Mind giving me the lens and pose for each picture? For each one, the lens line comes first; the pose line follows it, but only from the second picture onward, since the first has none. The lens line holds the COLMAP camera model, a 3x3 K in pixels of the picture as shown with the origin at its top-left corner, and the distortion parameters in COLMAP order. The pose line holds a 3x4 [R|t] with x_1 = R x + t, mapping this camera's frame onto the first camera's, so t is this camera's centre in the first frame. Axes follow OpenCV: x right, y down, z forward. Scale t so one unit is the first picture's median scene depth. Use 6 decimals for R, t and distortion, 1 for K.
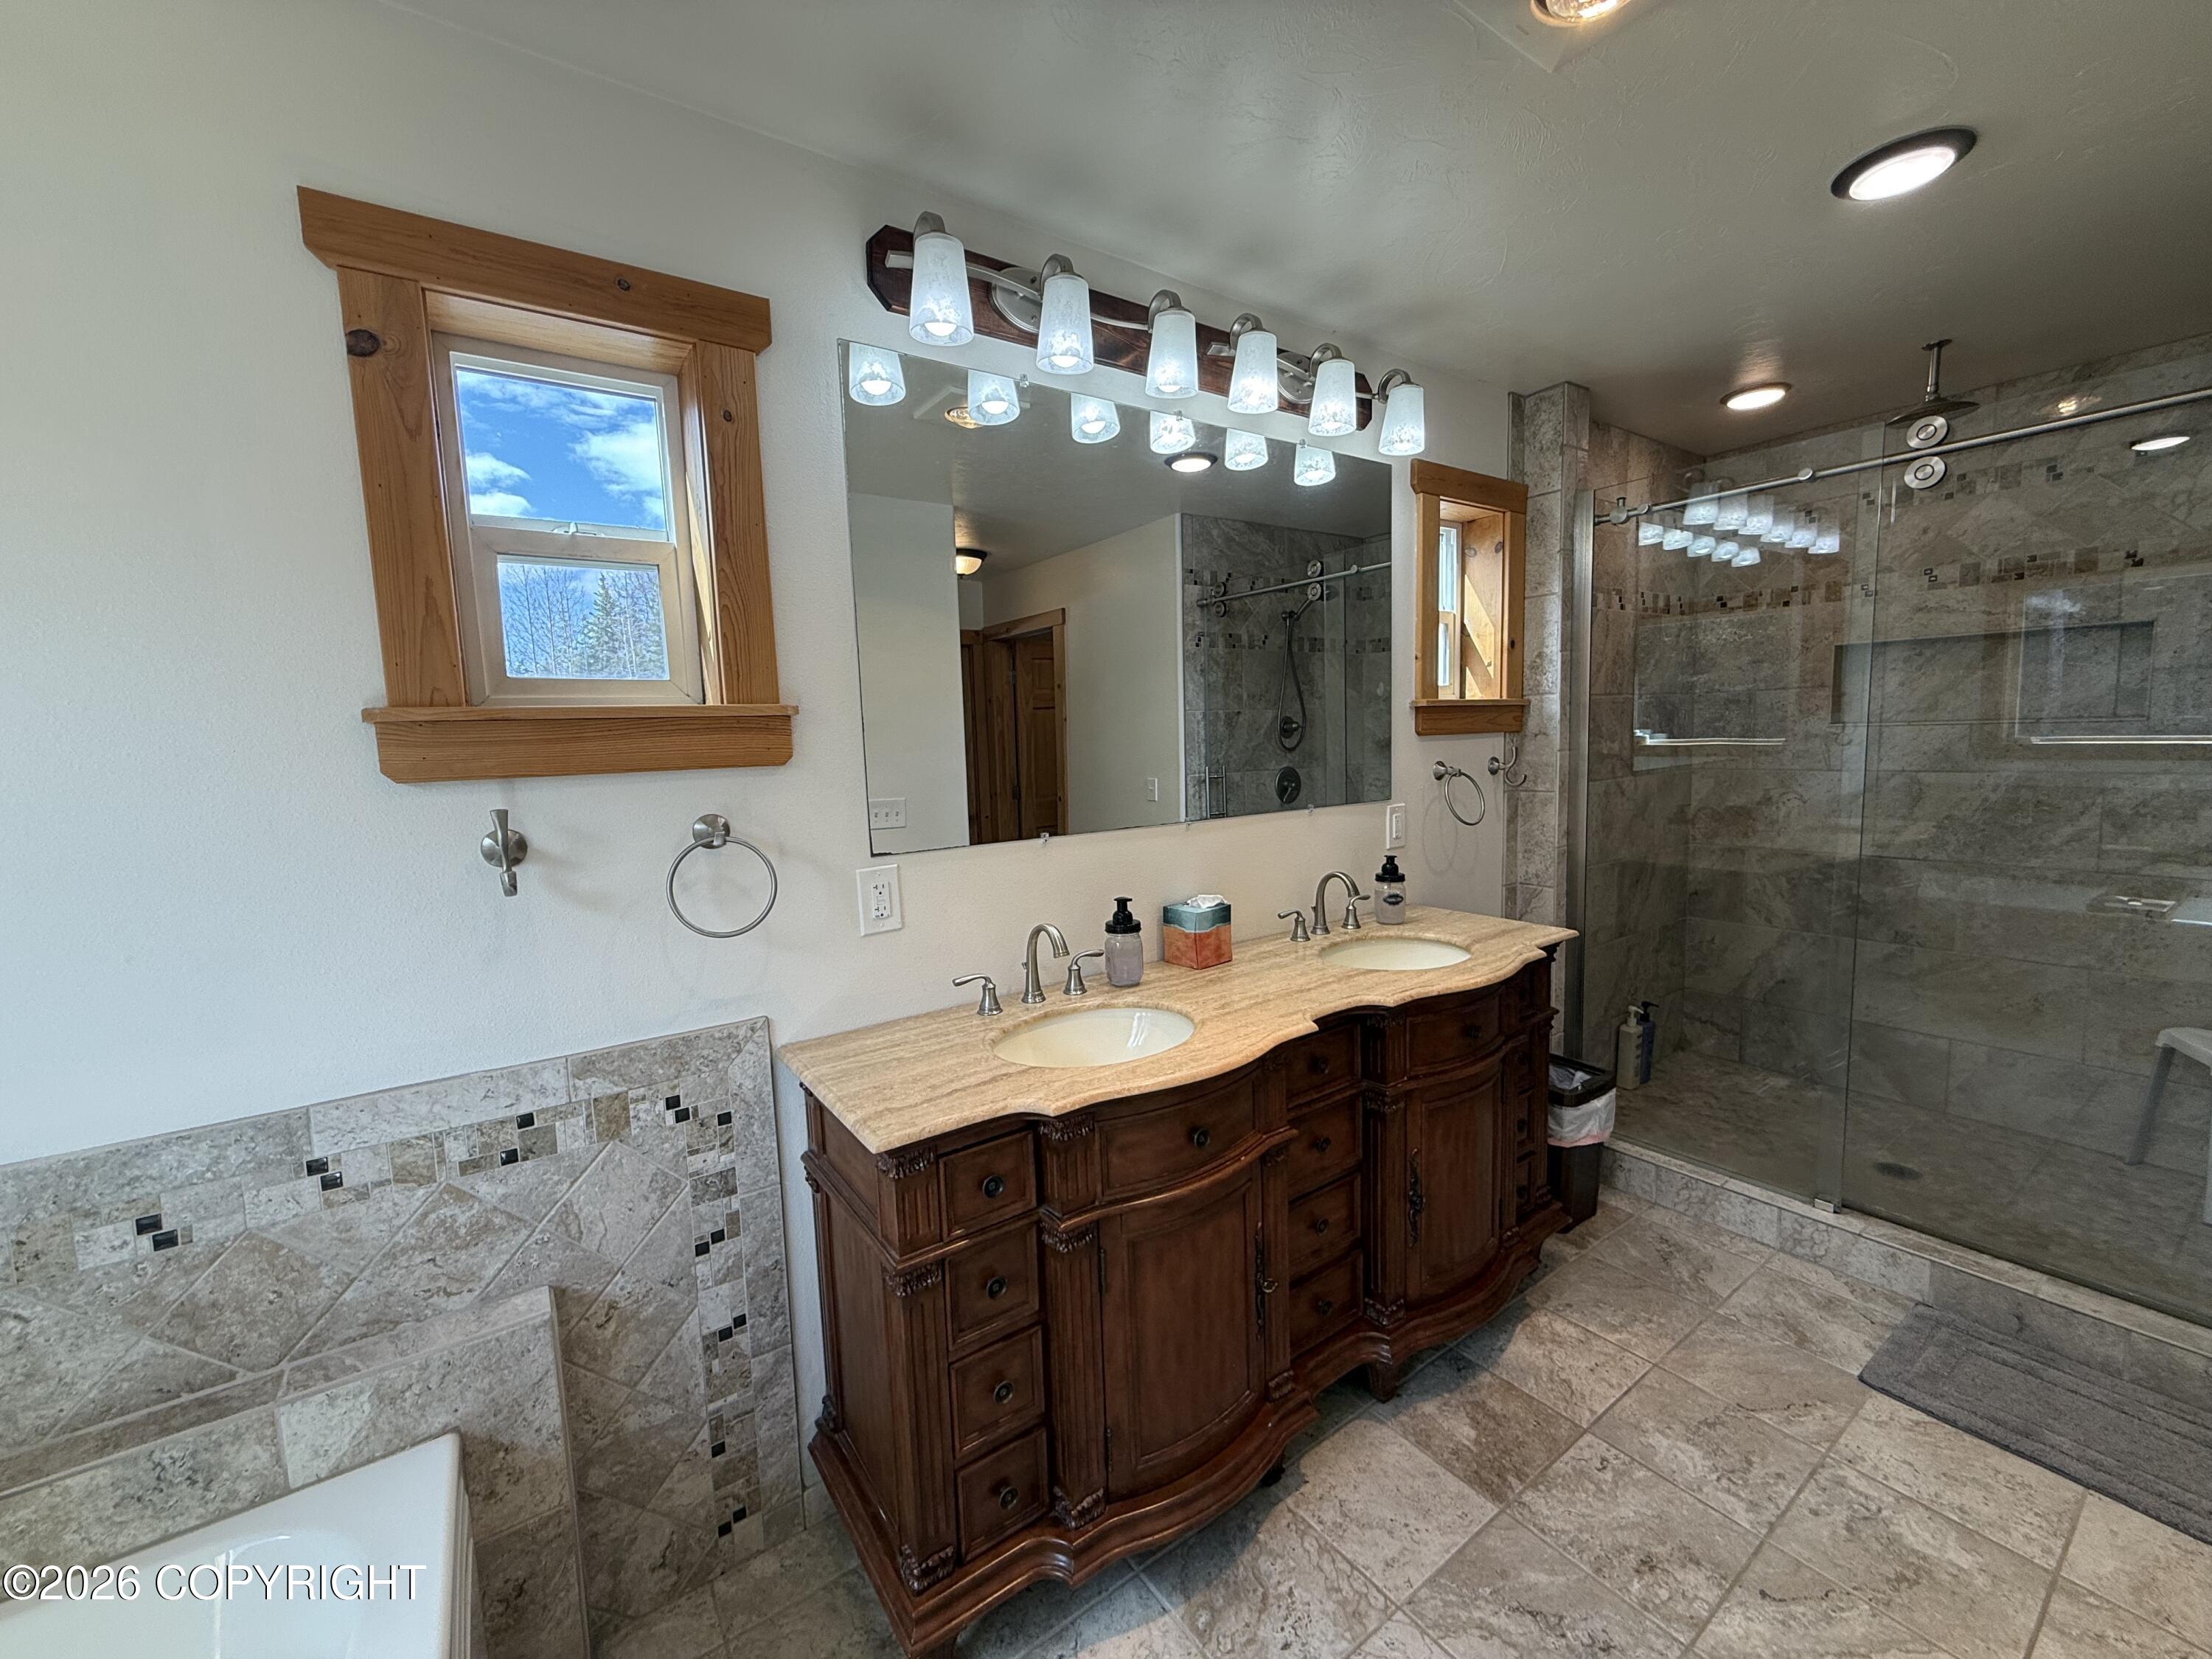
lens RADIAL K [[879.5, 0, 1100.1], [0, 879.5, 828.3], [0, 0, 1]] dist [0.000312, 0.000351]
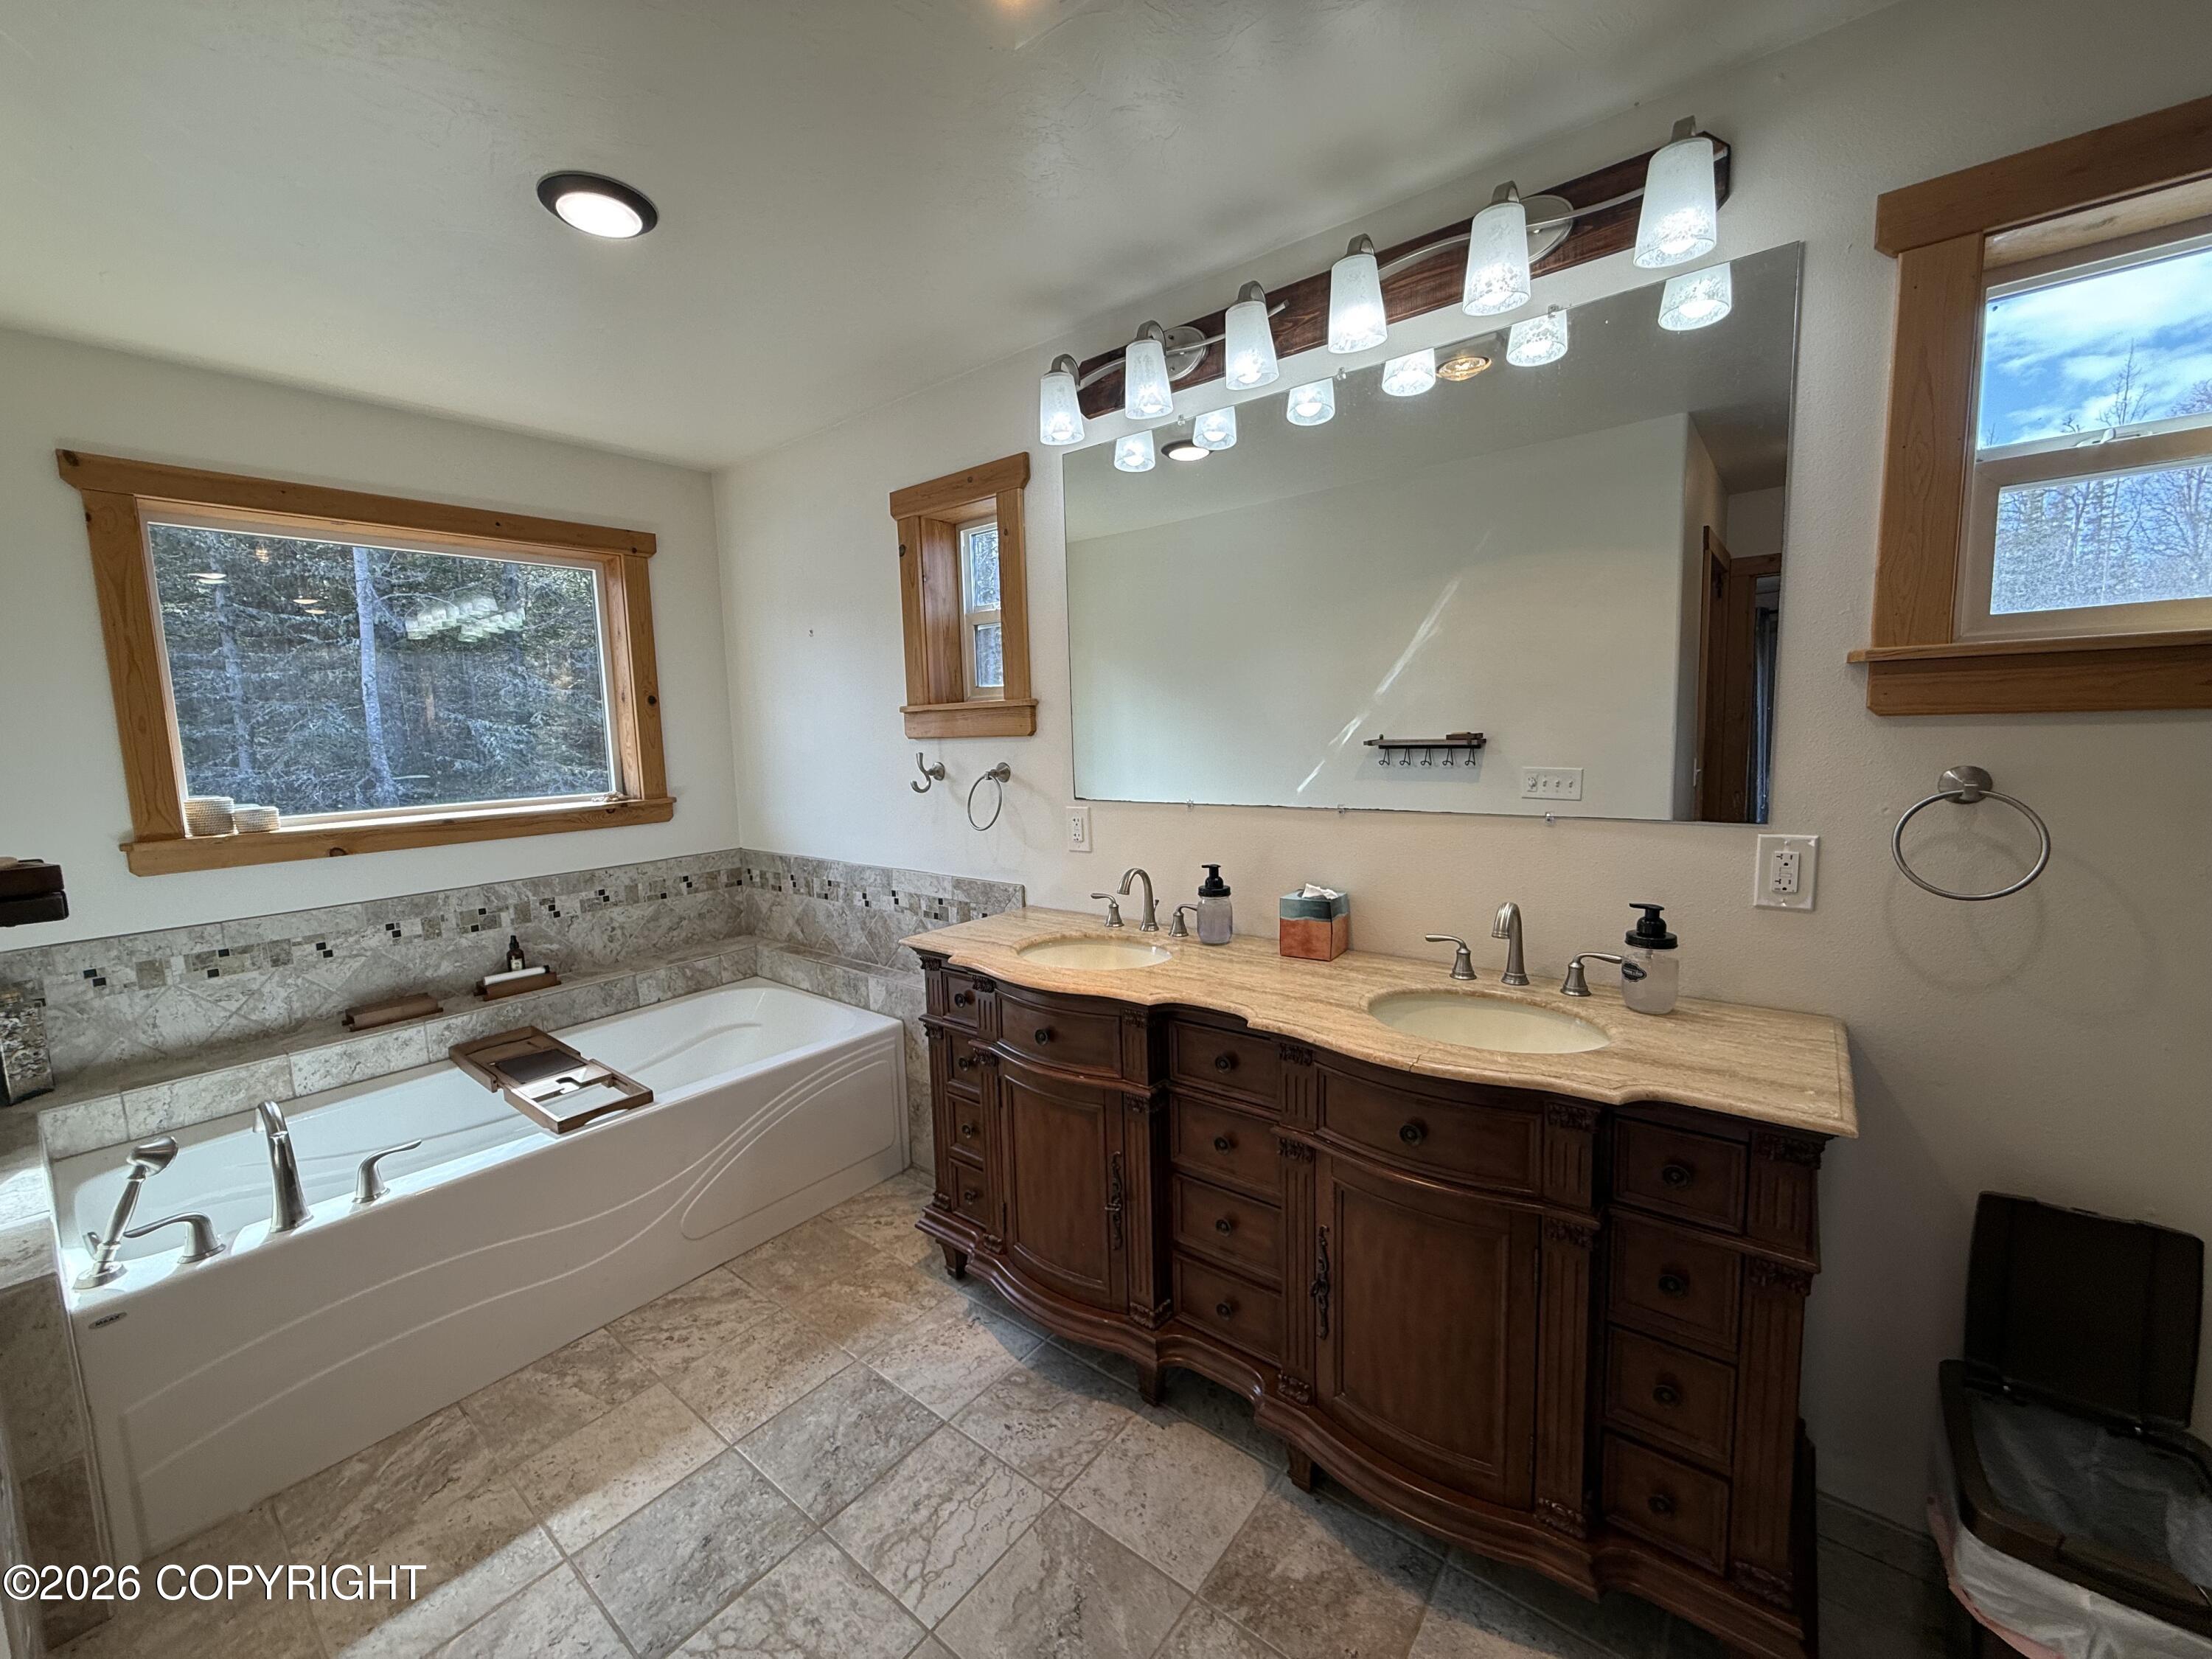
lens RADIAL K [[879.5, 0, 1100.3], [0, 879.5, 829.6], [0, 0, 1]] dist [0.000312, 0.000351]
pose [[0.283353, 0.136728, -0.949219, 1.000221], [-0.082220, 0.989604, 0.118002, -0.082109], [0.955485, 0.044608, 0.291649, 0.520558]]
